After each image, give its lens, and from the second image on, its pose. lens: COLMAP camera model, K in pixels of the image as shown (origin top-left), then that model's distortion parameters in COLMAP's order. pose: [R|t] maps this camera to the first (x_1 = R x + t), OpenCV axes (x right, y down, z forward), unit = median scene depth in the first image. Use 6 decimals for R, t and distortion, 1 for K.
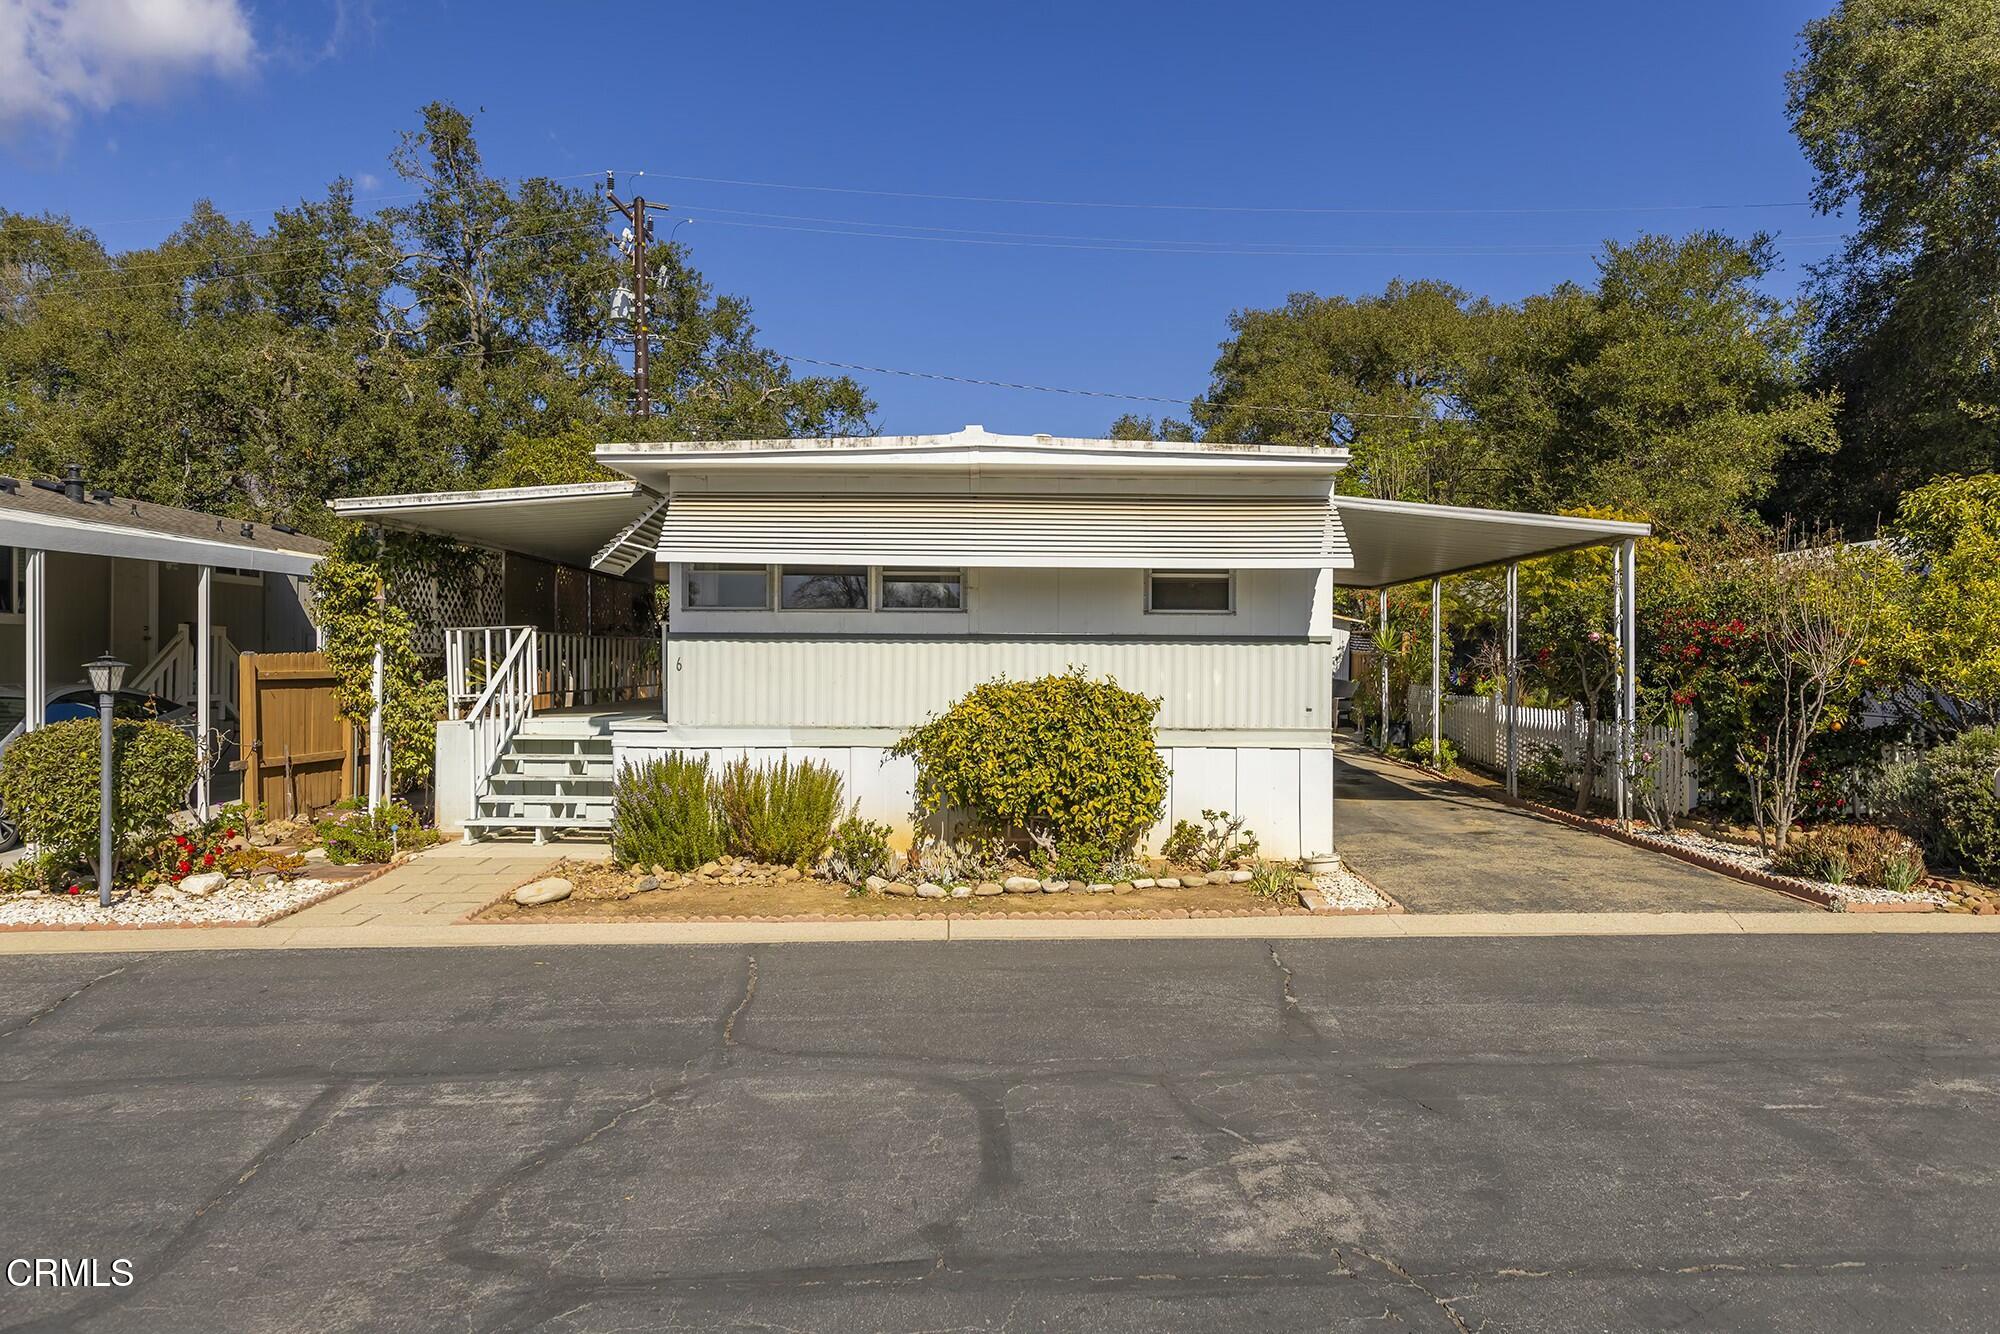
lens RADIAL K [[1244.8, 0, 1024.5], [0, 1244.8, 674.5], [0, 0, 1]] dist [0.008683, 0.000170]
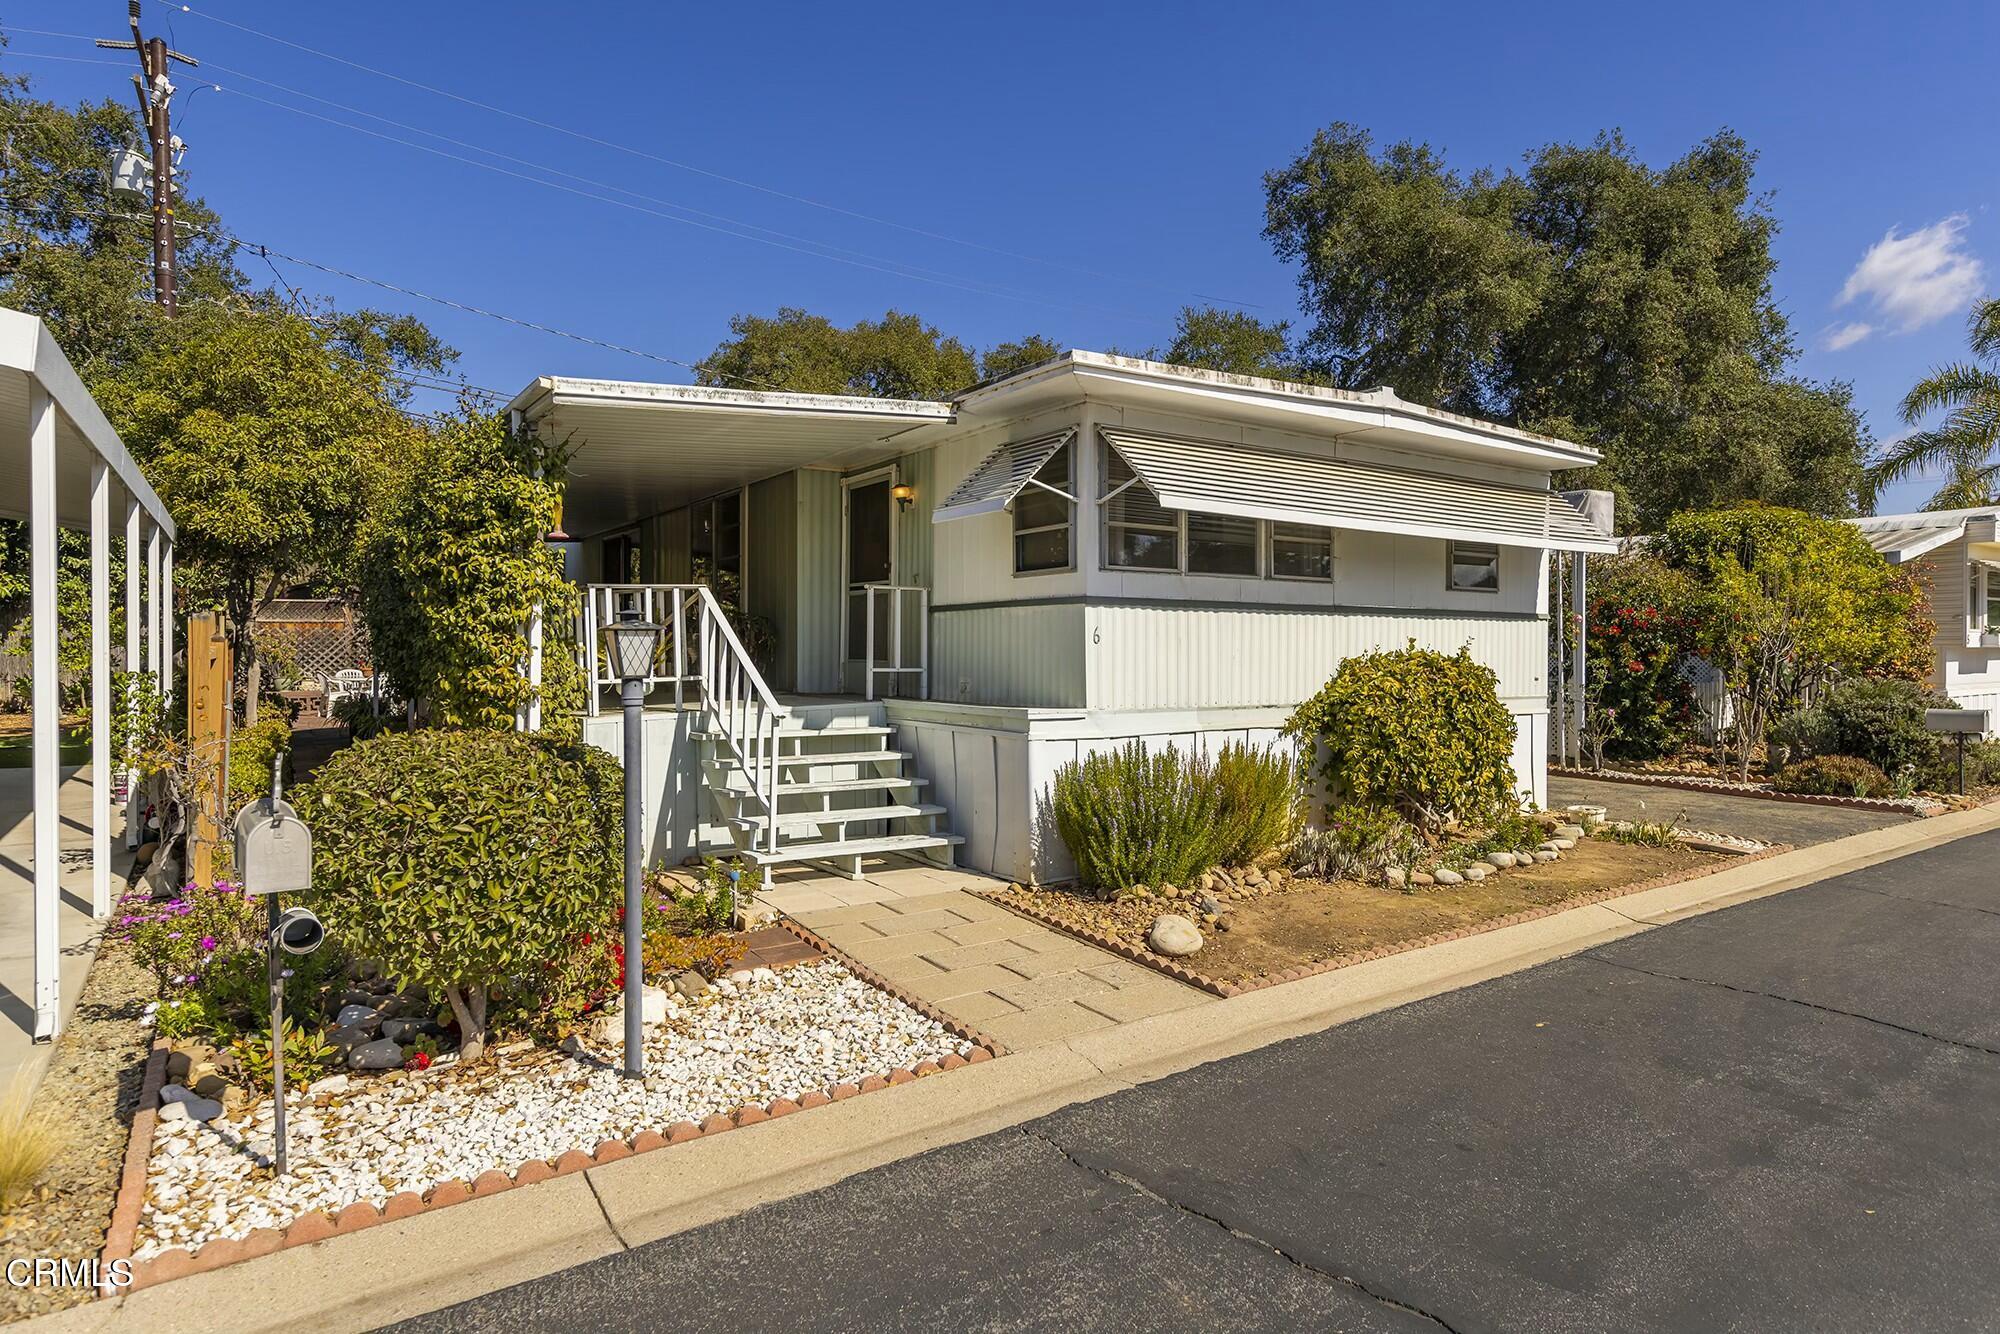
lens RADIAL K [[1097.9, 0, 1000.7], [0, 1097.9, 659.2], [0, 0, 1]] dist [0.005494, -0.000199]
pose [[0.842737, -0.004731, 0.538304, -0.722132], [0.004306, 0.999989, 0.002048, 0.005636], [-0.538308, 0.000592, 0.842748, 0.434476]]
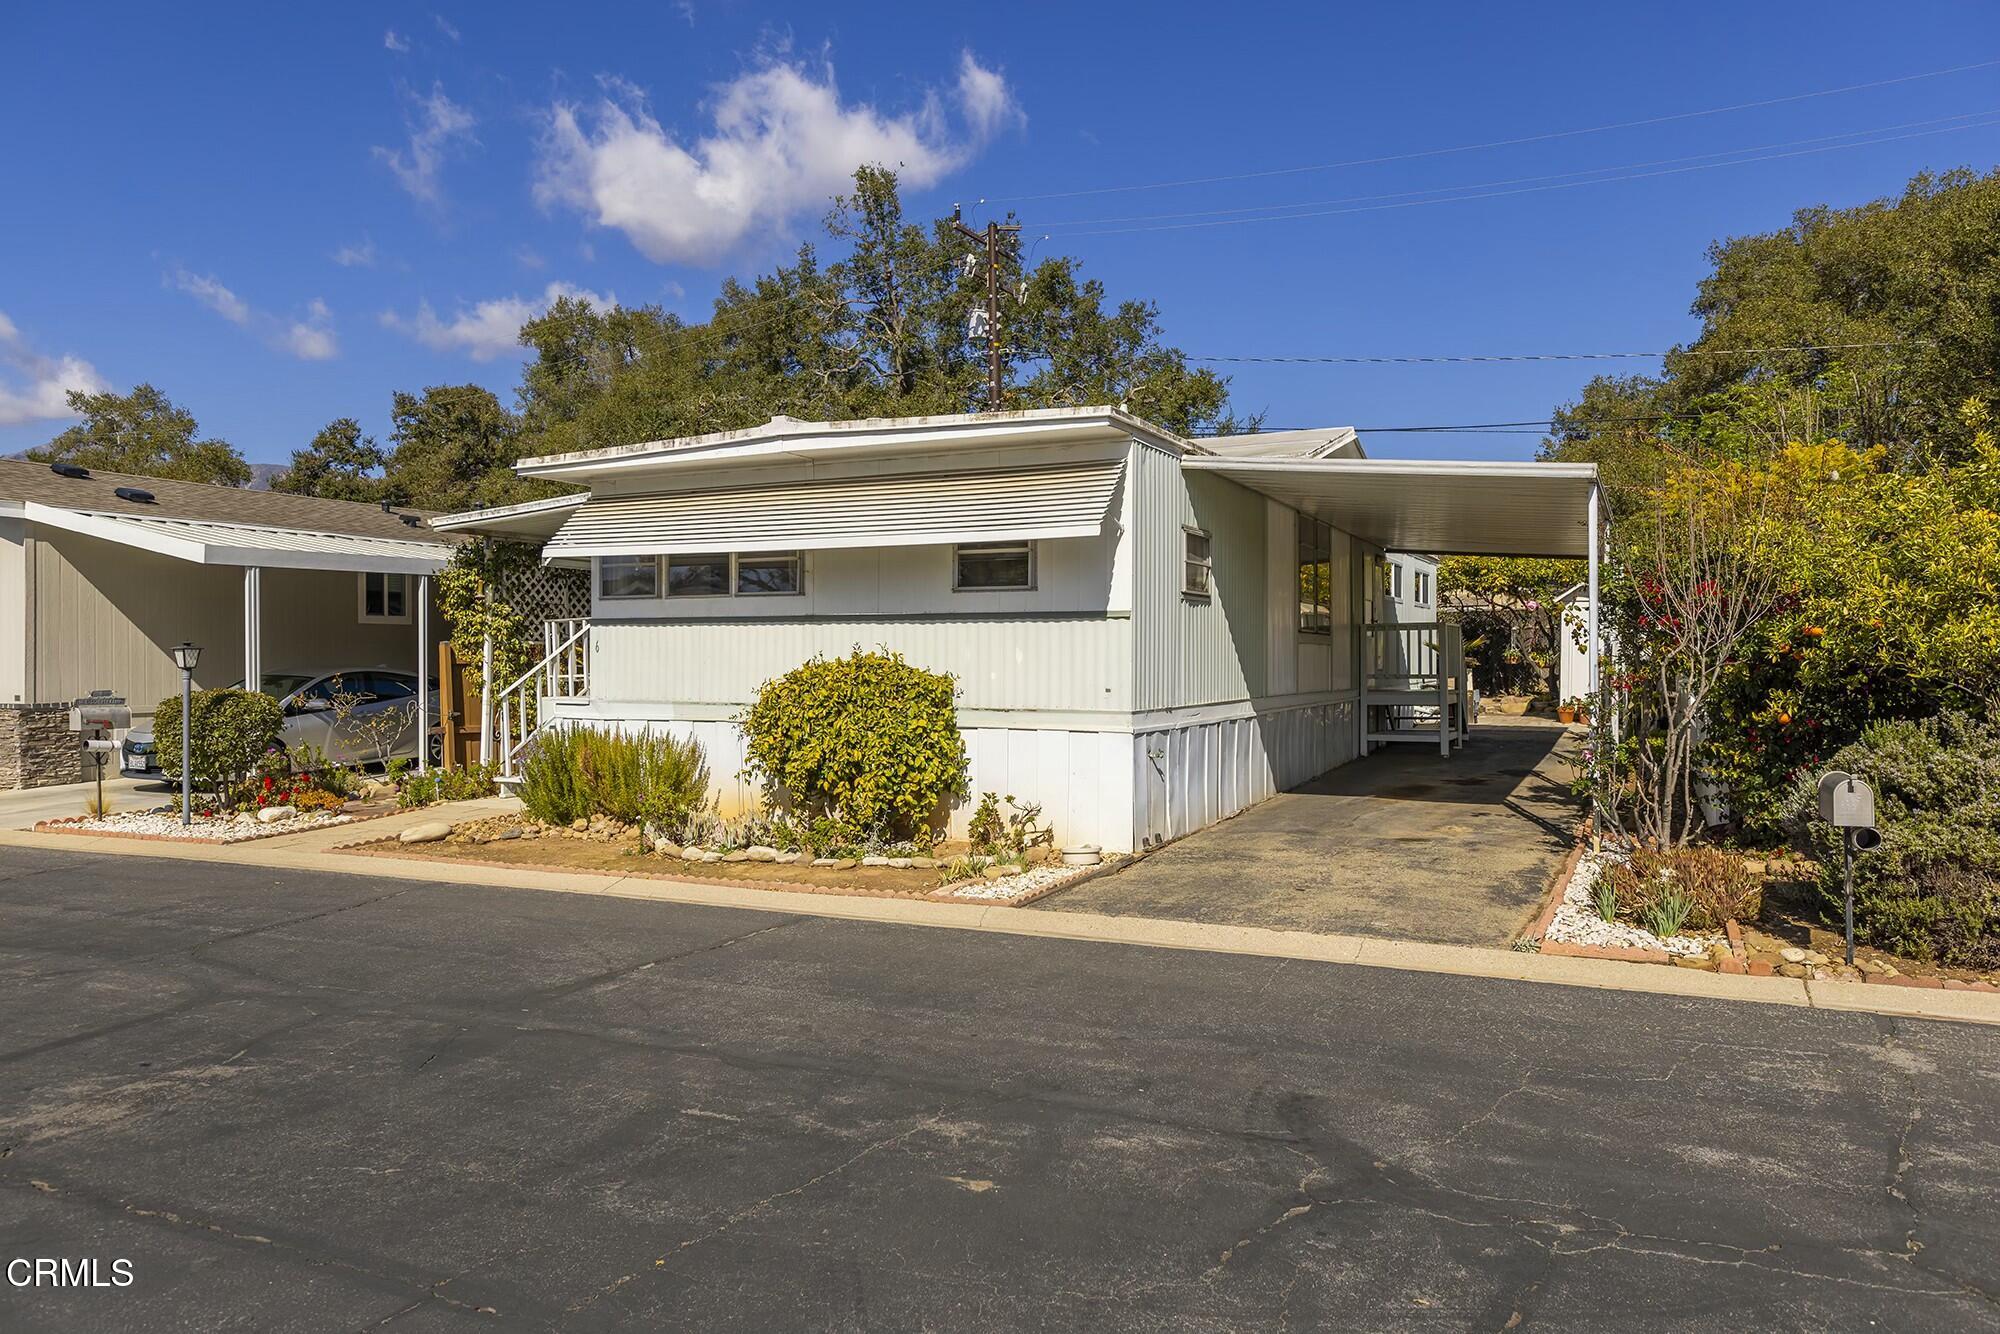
lens RADIAL K [[1244.8, 0, 1044.4], [0, 1244.8, 667.9], [0, 0, 1]] dist [0.008683, 0.000170]
pose [[0.901988, -0.000272, -0.431762, 0.593589], [-0.000827, 0.999997, -0.002357, 0.013981], [0.431761, 0.002483, 0.901985, 0.146361]]
